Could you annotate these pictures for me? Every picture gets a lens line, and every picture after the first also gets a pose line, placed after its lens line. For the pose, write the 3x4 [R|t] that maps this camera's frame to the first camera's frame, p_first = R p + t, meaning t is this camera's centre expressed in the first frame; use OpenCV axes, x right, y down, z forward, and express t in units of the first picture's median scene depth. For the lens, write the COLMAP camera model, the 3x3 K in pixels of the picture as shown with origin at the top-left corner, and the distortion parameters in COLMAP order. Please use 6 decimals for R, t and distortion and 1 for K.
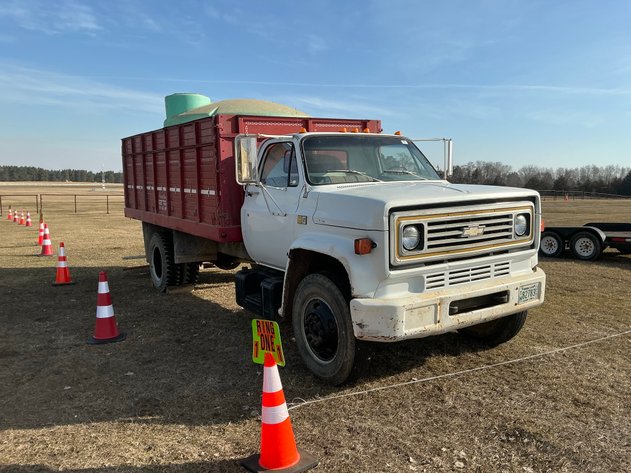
lens RADIAL K [[522.2, 0, 315.5], [0, 522.2, 236.5], [0, 0, 1]] dist [0.073119, -0.122486]
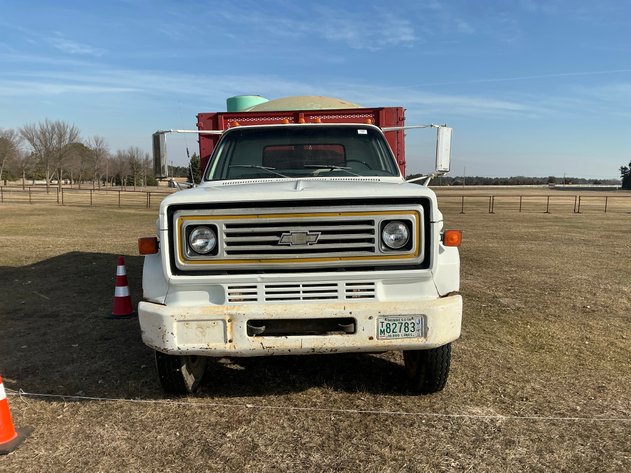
lens RADIAL K [[522.2, 0, 315.5], [0, 522.2, 236.5], [0, 0, 1]] dist [0.073119, -0.122486]
pose [[0.844204, 0.058602, -0.532809, 0.750785], [-0.060897, 0.998056, 0.013287, -0.024813], [0.532551, 0.021229, 0.846131, 0.334041]]
